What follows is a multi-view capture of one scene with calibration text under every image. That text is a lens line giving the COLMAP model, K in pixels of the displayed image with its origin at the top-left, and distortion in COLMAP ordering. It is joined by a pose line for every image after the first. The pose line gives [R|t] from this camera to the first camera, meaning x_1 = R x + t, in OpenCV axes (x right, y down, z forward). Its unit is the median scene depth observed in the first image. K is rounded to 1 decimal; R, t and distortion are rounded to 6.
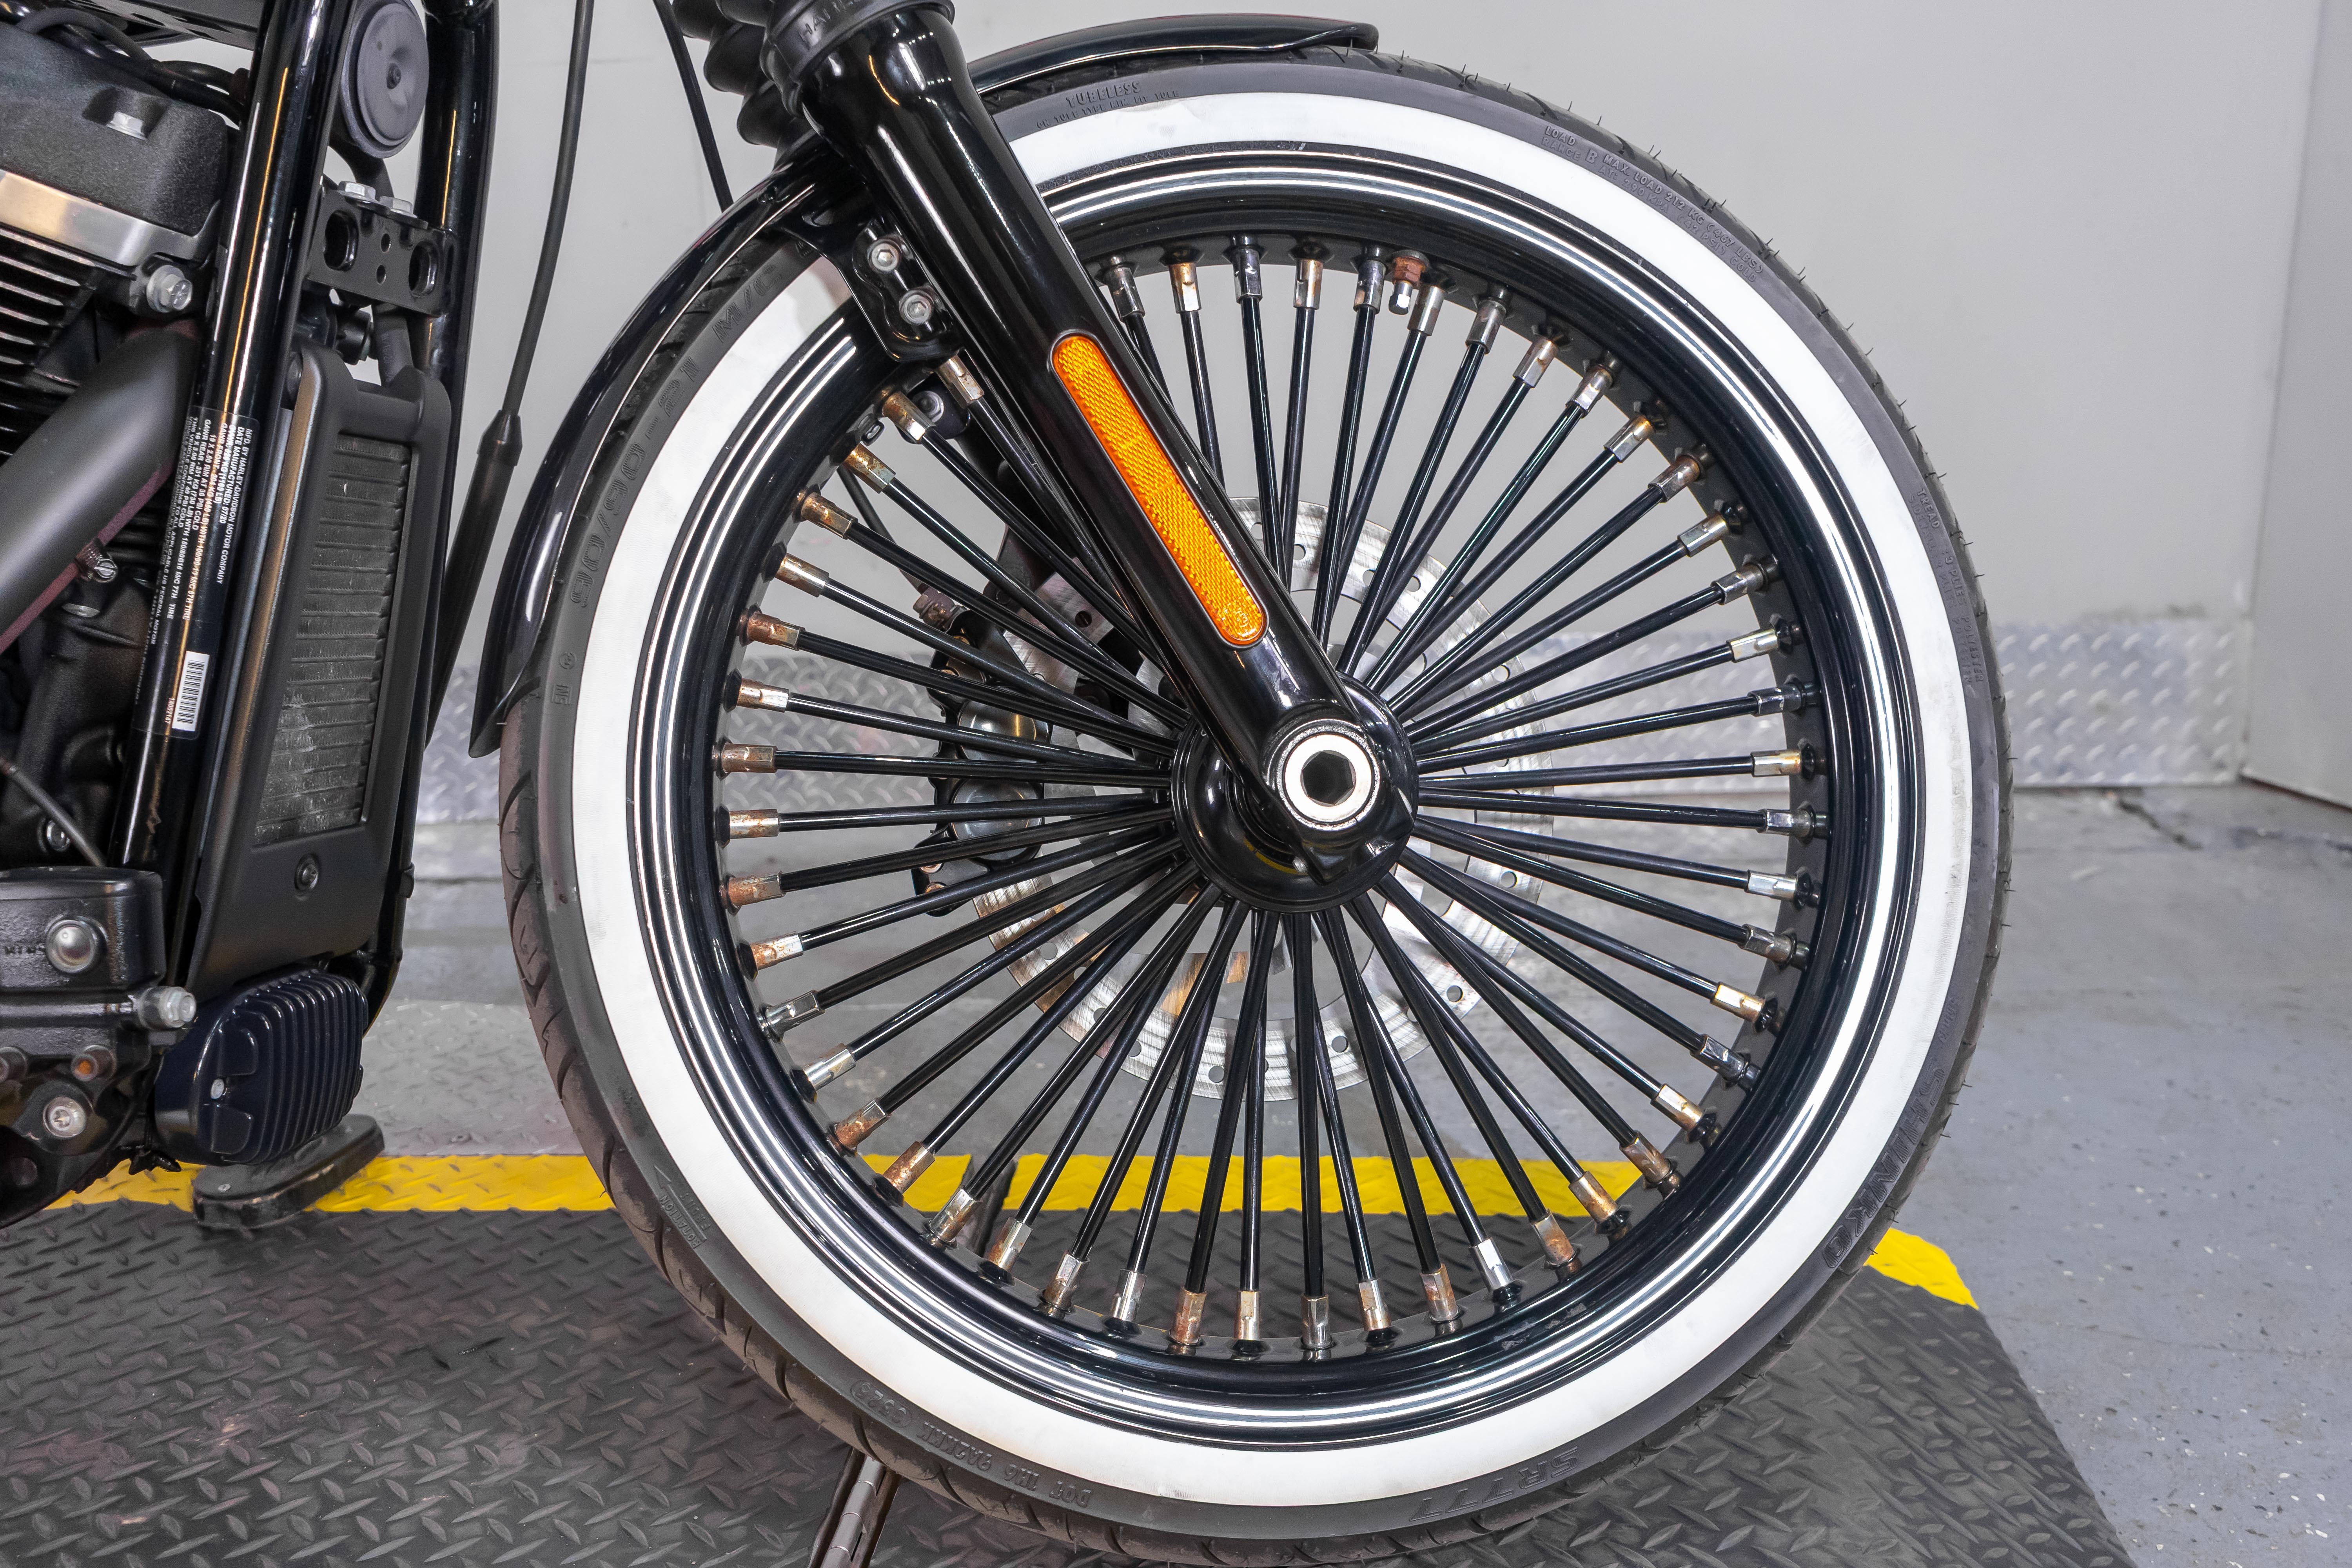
lens RADIAL K [[2038.1, 0, 1162.1], [0, 2038.1, 823.7], [0, 0, 1]] dist [-0.006993, 0.005324]
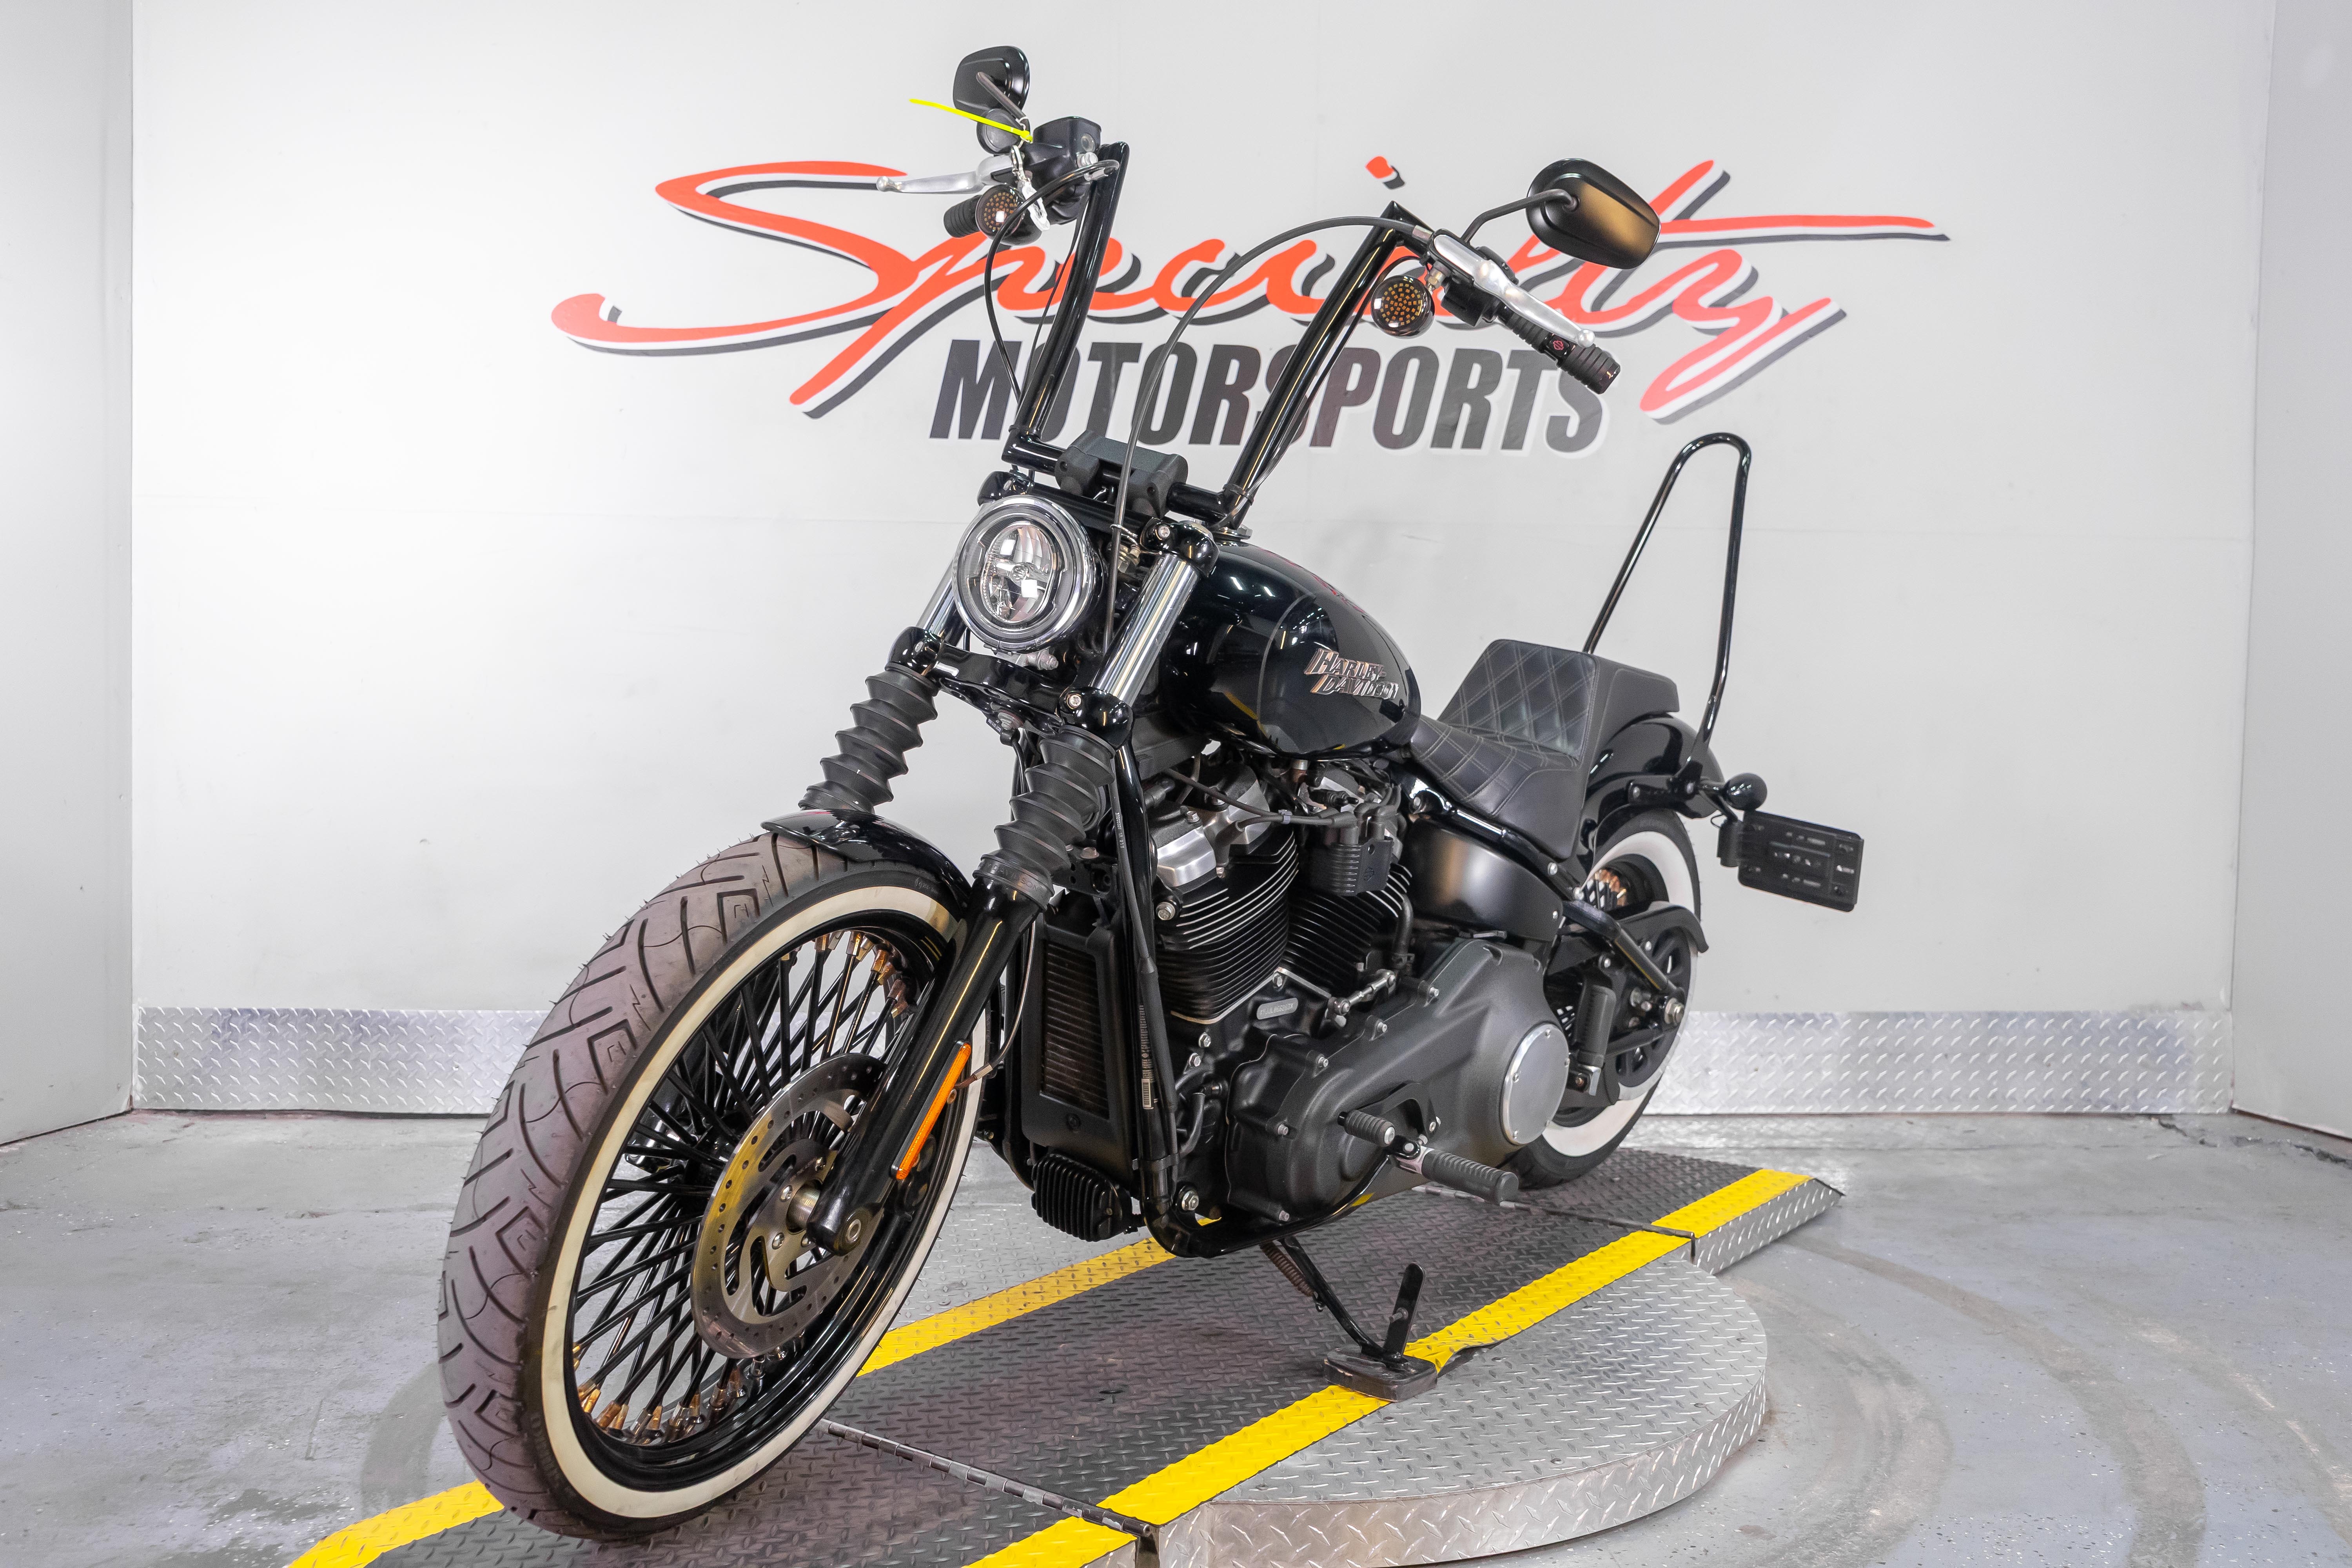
lens RADIAL K [[2140.2, 0, 1173.4], [0, 2140.2, 787.1], [0, 0, 1]] dist [-0.015523, 0.027431]
pose [[0.997790, 0.035367, 0.056245, -0.418111], [-0.023363, 0.979252, -0.201294, 0.088145], [-0.062197, 0.199535, 0.977915, -0.665948]]
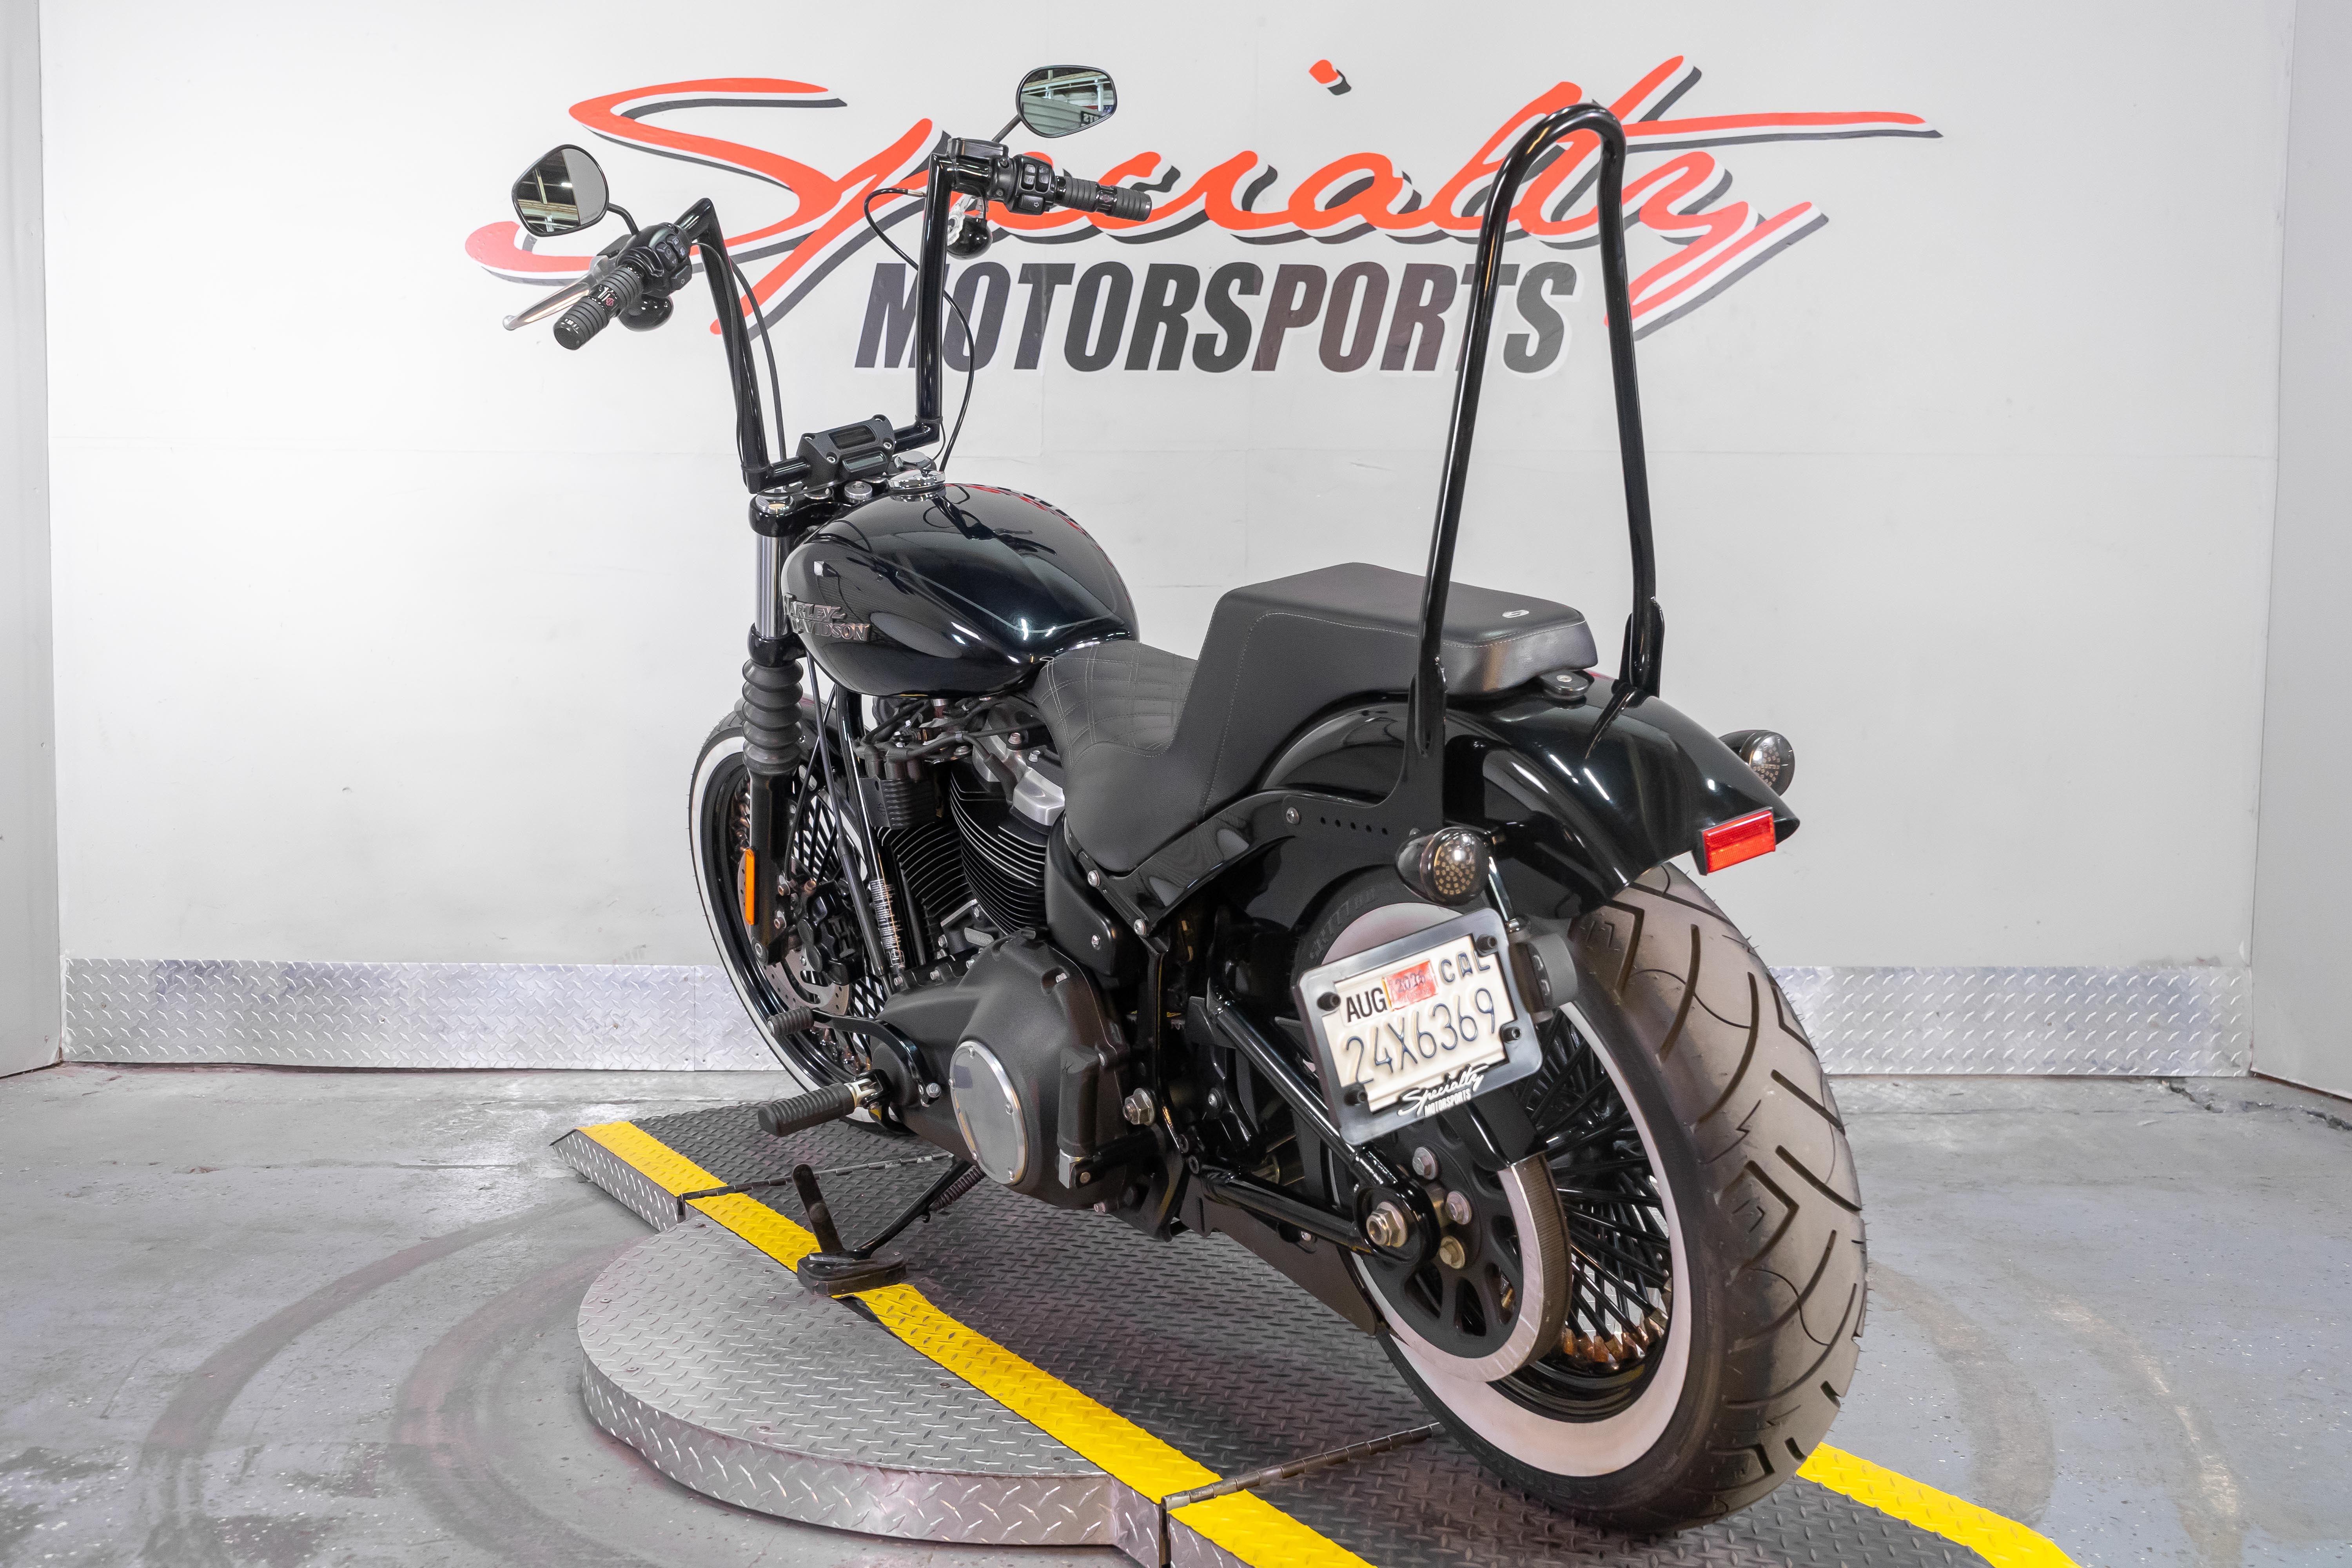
lens RADIAL K [[2213.0, 0, 1164.6], [0, 2213.0, 796.3], [0, 0, 1]] dist [0.000852, 0.002005]
pose [[0.999511, 0.031167, -0.002672, -0.276947], [-0.031161, 0.984549, -0.172312, 0.083712], [-0.002740, 0.172311, 0.985039, -0.651837]]
